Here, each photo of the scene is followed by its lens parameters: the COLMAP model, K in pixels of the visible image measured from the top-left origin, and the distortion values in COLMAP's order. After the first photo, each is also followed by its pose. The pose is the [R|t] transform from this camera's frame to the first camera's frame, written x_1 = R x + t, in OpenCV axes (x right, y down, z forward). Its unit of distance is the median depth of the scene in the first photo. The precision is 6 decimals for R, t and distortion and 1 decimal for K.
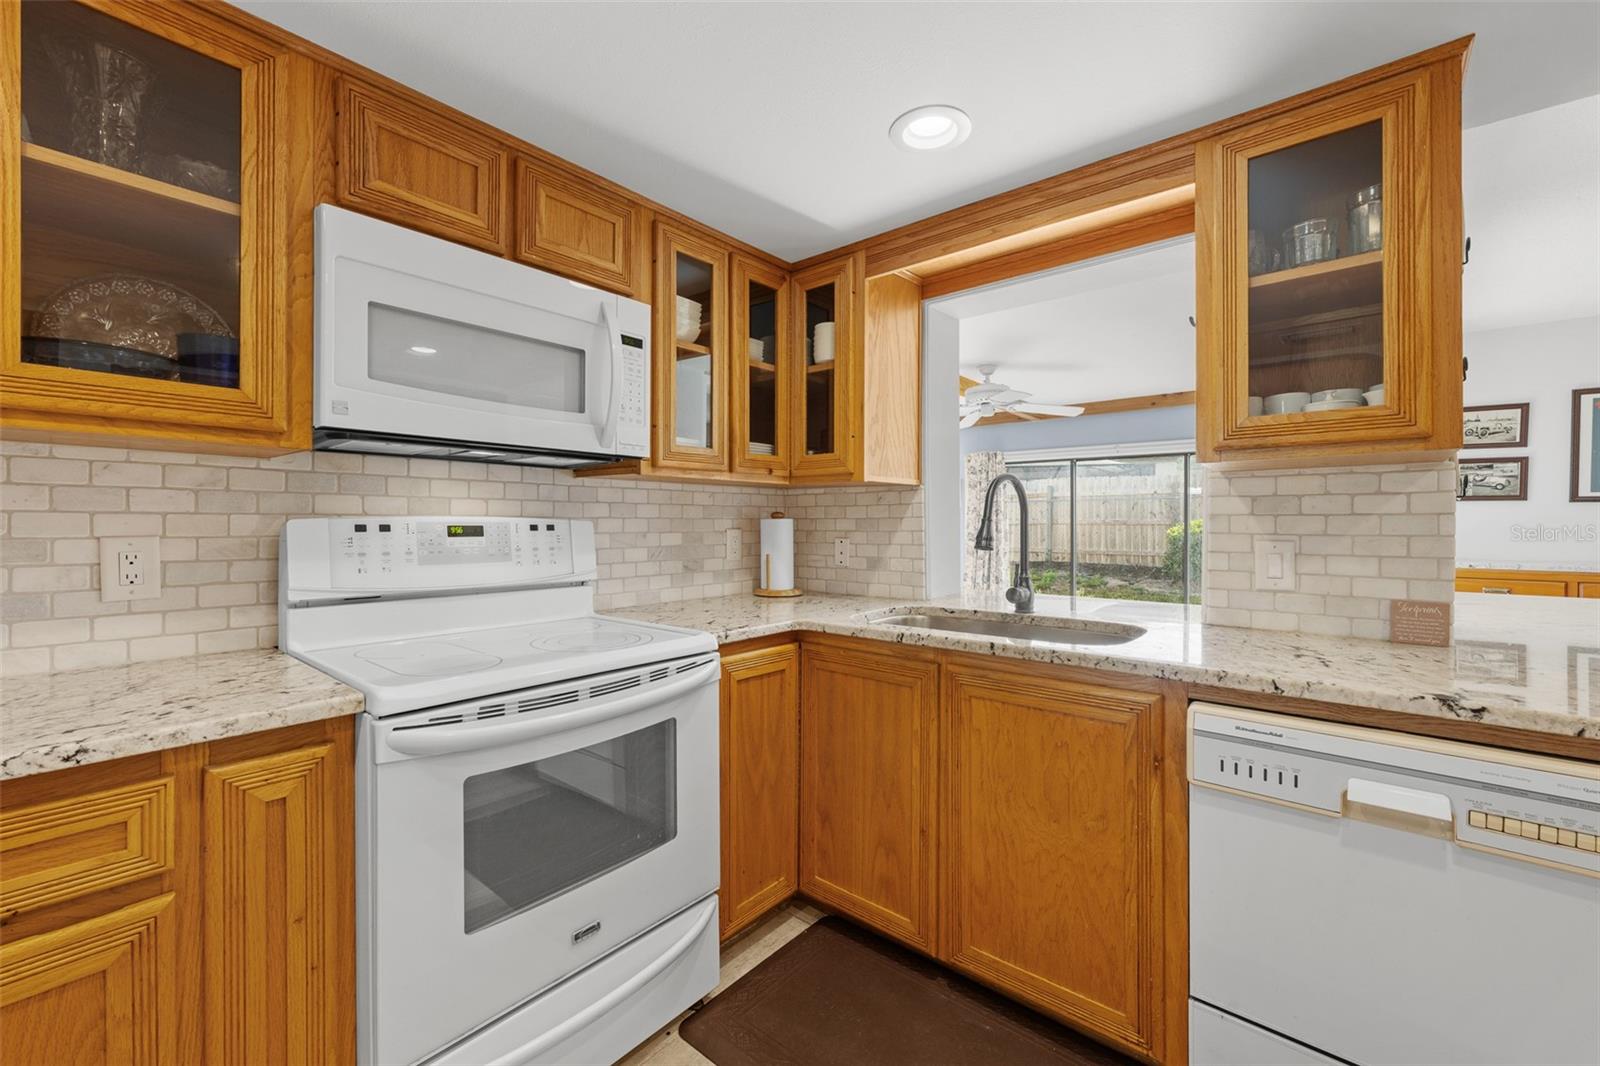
lens RADIAL K [[637.9, 0, 798.5], [0, 637.9, 526.0], [0, 0, 1]] dist [-0.002378, 0.000595]
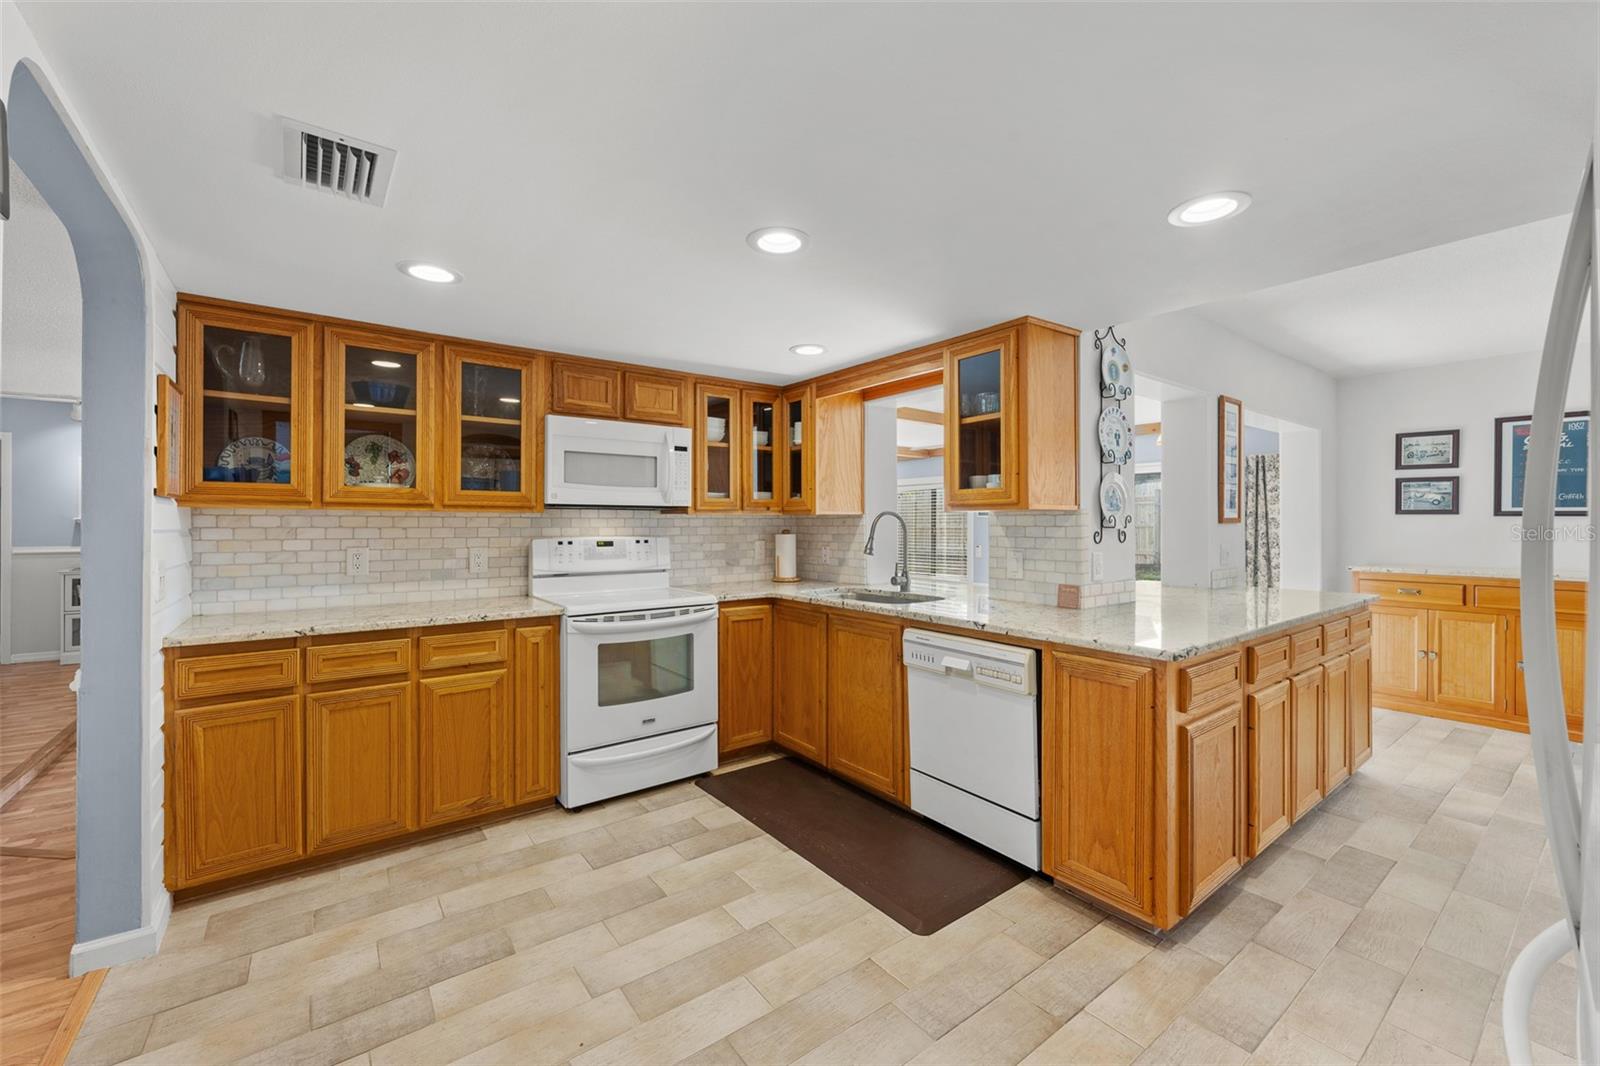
lens RADIAL K [[637.9, 0, 807.1], [0, 637.9, 521.3], [0, 0, 1]] dist [-0.002378, 0.000595]
pose [[0.975743, -0.003048, -0.218897, 0.612299], [0.001607, 0.999976, -0.006757, -0.053359], [0.218912, 0.006242, 0.975725, -0.941665]]
